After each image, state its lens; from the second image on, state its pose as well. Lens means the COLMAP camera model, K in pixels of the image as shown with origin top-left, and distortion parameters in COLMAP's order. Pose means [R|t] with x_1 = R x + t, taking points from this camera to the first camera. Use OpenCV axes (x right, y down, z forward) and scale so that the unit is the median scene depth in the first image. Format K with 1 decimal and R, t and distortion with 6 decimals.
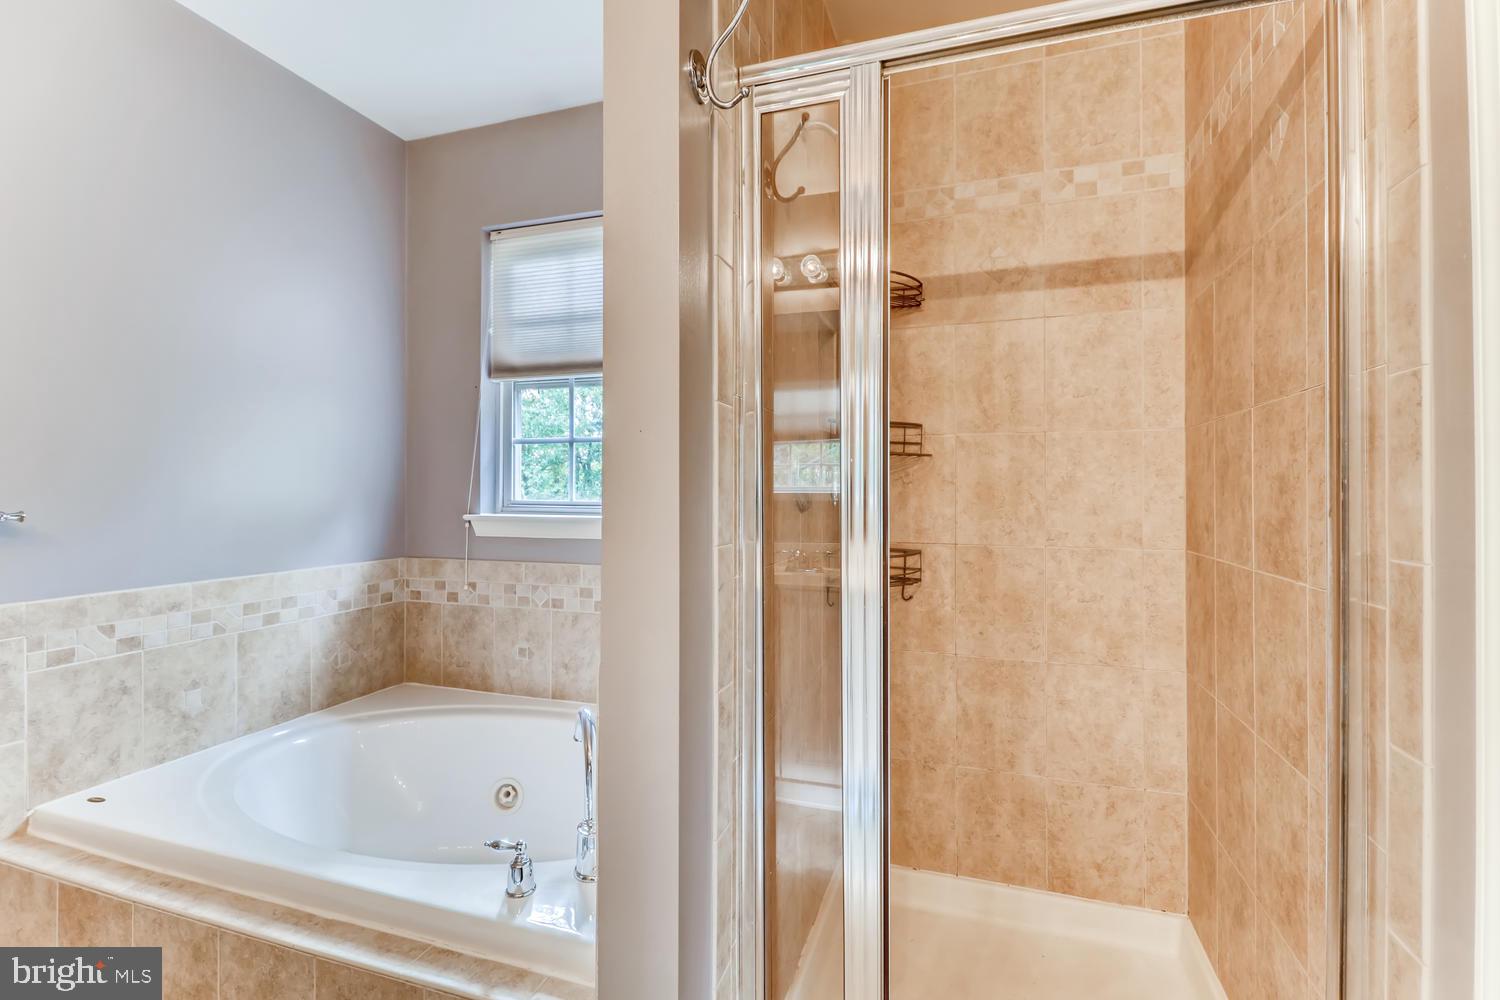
lens RADIAL K [[689.1, 0, 750.8], [0, 689.1, 490.3], [0, 0, 1]] dist [0.004061, -0.001418]
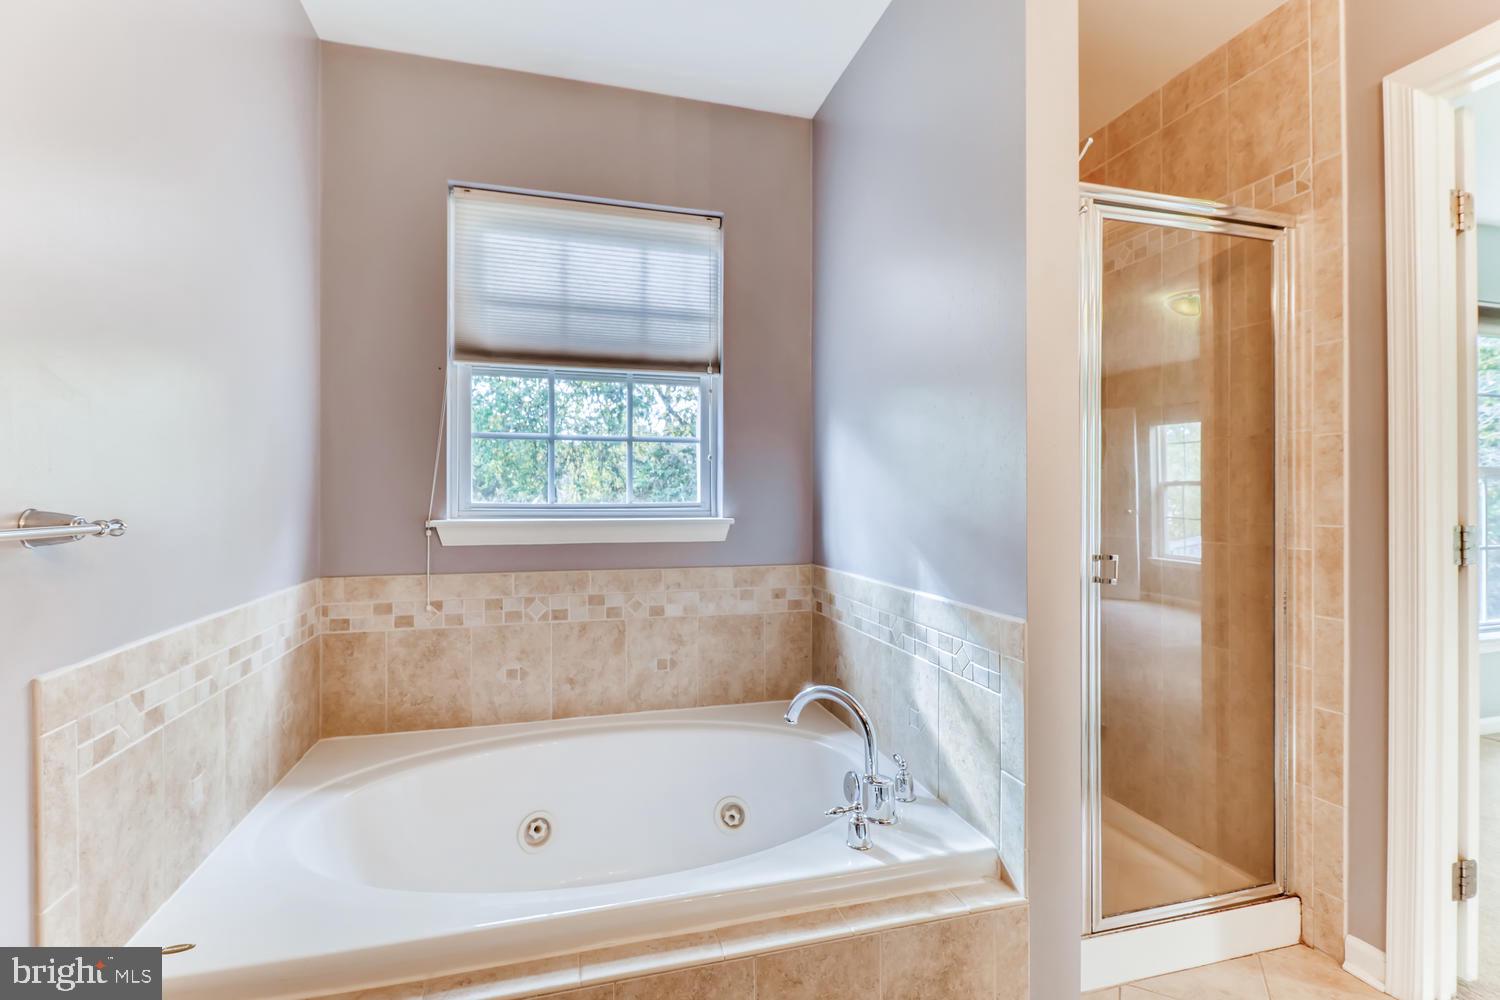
lens RADIAL K [[689.1, 0, 776.3], [0, 689.1, 499.8], [0, 0, 1]] dist [0.004061, -0.001418]
pose [[0.825197, -0.003266, 0.564836, -0.554934], [-0.000600, 0.999978, 0.006658, 0.004621], [-0.564845, -0.005833, 0.825176, 0.077782]]
